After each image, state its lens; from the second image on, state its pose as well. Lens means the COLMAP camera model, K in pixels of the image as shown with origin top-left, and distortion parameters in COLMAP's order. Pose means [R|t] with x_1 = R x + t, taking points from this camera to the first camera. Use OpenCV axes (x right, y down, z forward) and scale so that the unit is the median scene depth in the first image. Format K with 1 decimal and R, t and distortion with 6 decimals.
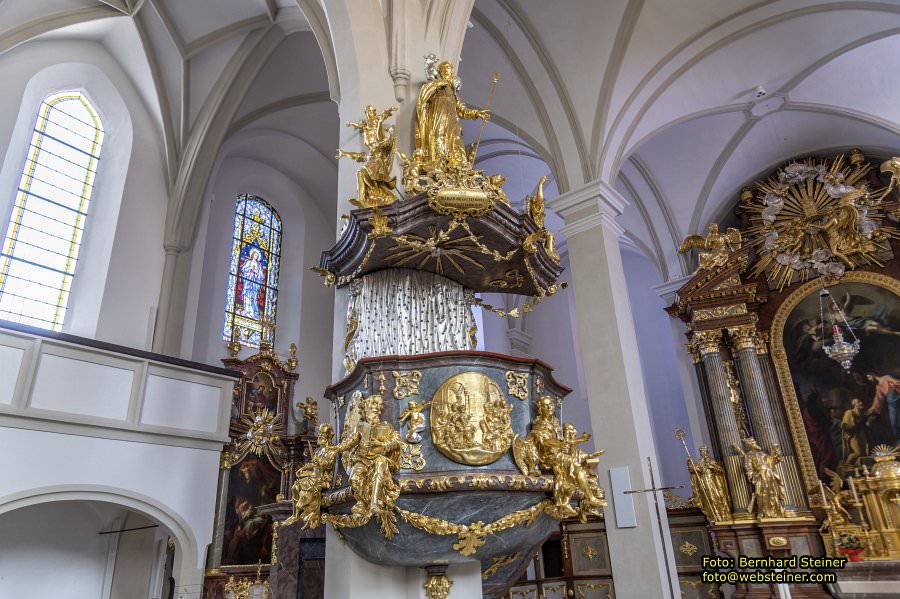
lens RADIAL K [[599.1, 0, 447.9], [0, 599.1, 313.9], [0, 0, 1]] dist [0.008225, -0.002527]
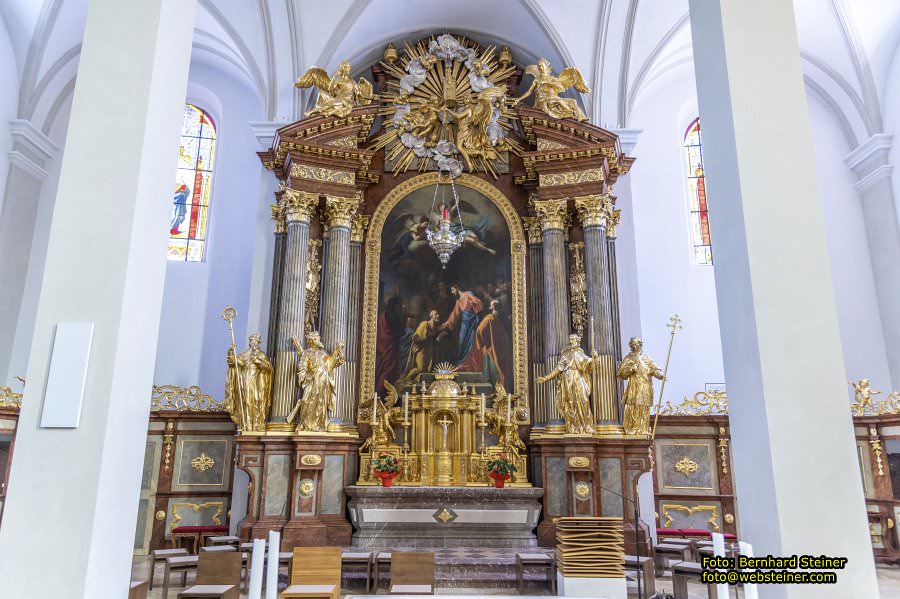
lens RADIAL K [[599.1, 0, 447.9], [0, 599.1, 313.9], [0, 0, 1]] dist [0.008225, -0.002527]
pose [[0.777210, 0.191268, 0.599467, 0.158834], [-0.274241, 0.960406, 0.049122, 0.093823], [-0.566336, -0.202577, 0.798890, 0.271225]]
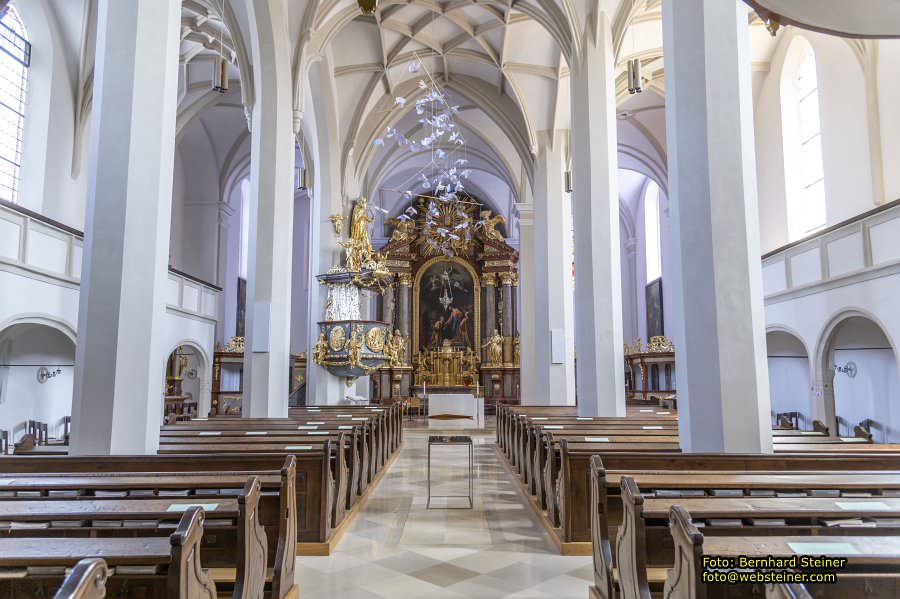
lens RADIAL K [[599.1, 0, 447.9], [0, 599.1, 313.9], [0, 0, 1]] dist [0.008225, -0.002527]
pose [[0.785004, 0.110064, 0.609634, -0.598153], [-0.263408, 0.950002, 0.167667, -0.226741], [-0.560700, -0.292202, 0.774747, -0.653063]]
